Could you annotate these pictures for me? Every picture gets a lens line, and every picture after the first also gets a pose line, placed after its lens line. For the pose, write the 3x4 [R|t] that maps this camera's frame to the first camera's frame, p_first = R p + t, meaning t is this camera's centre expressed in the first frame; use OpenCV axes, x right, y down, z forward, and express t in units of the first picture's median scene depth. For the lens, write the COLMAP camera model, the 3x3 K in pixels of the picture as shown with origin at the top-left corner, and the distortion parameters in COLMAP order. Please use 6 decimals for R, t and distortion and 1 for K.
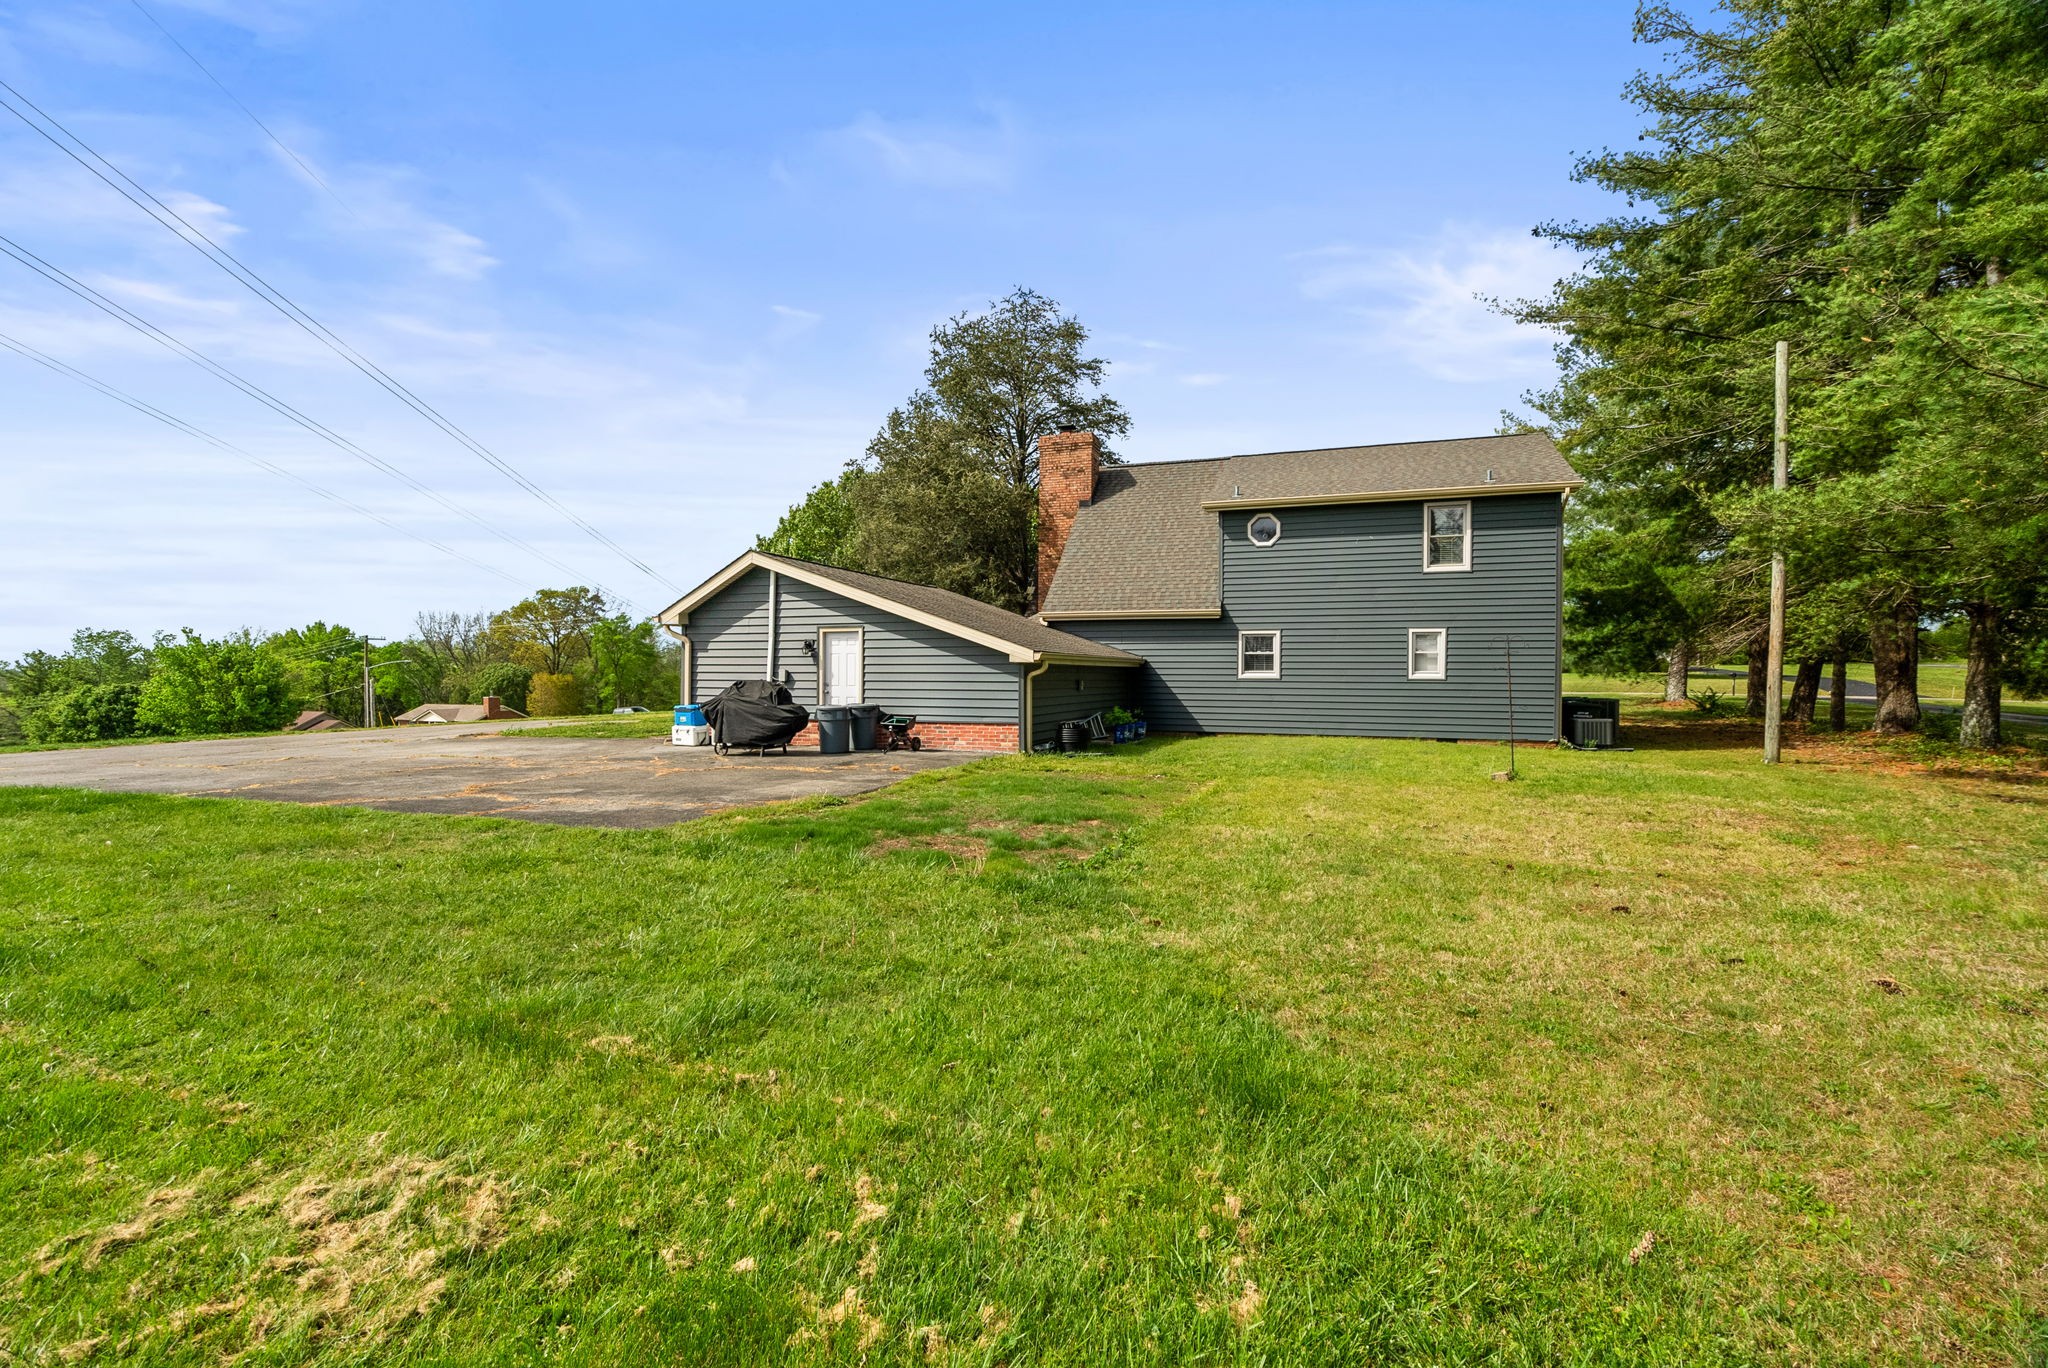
lens RADIAL K [[951.9, 0, 1031.1], [0, 951.9, 674.3], [0, 0, 1]] dist [0.001179, 0.000010]
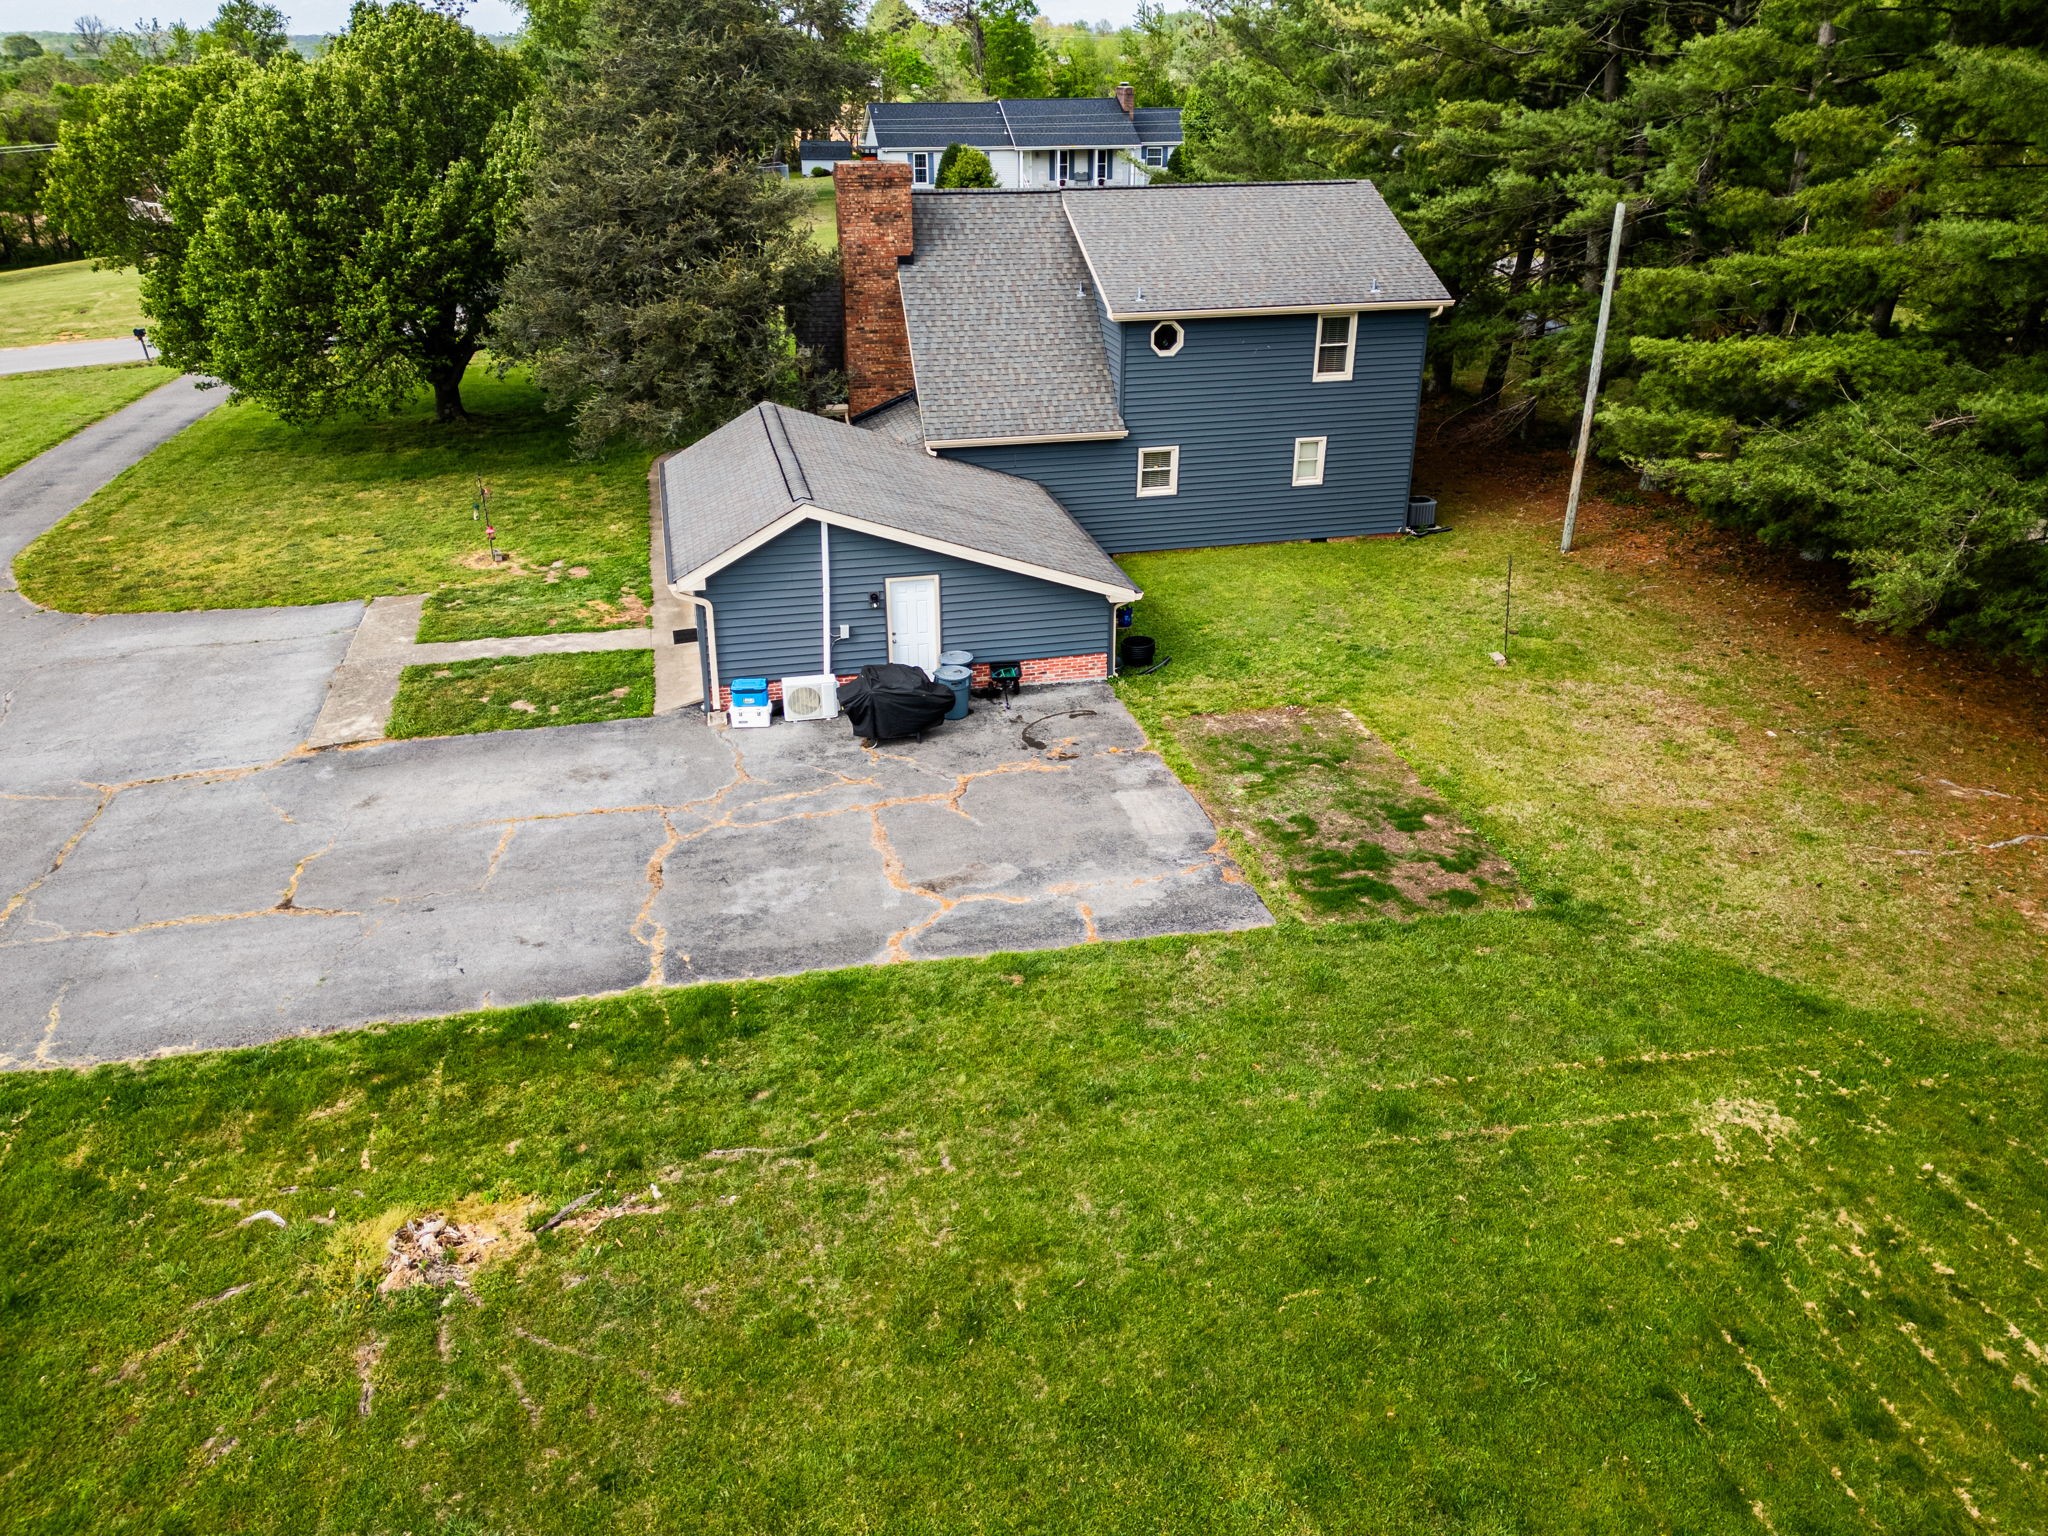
lens RADIAL K [[1509.8, 0, 1030.2], [0, 1509.8, 776.5], [0, 0, 1]] dist [0.067139, -0.043126]
pose [[0.838901, -0.242090, 0.487480, -0.739254], [0.006785, 0.900218, 0.435387, -0.438962], [-0.544241, -0.361939, 0.756837, -0.220978]]
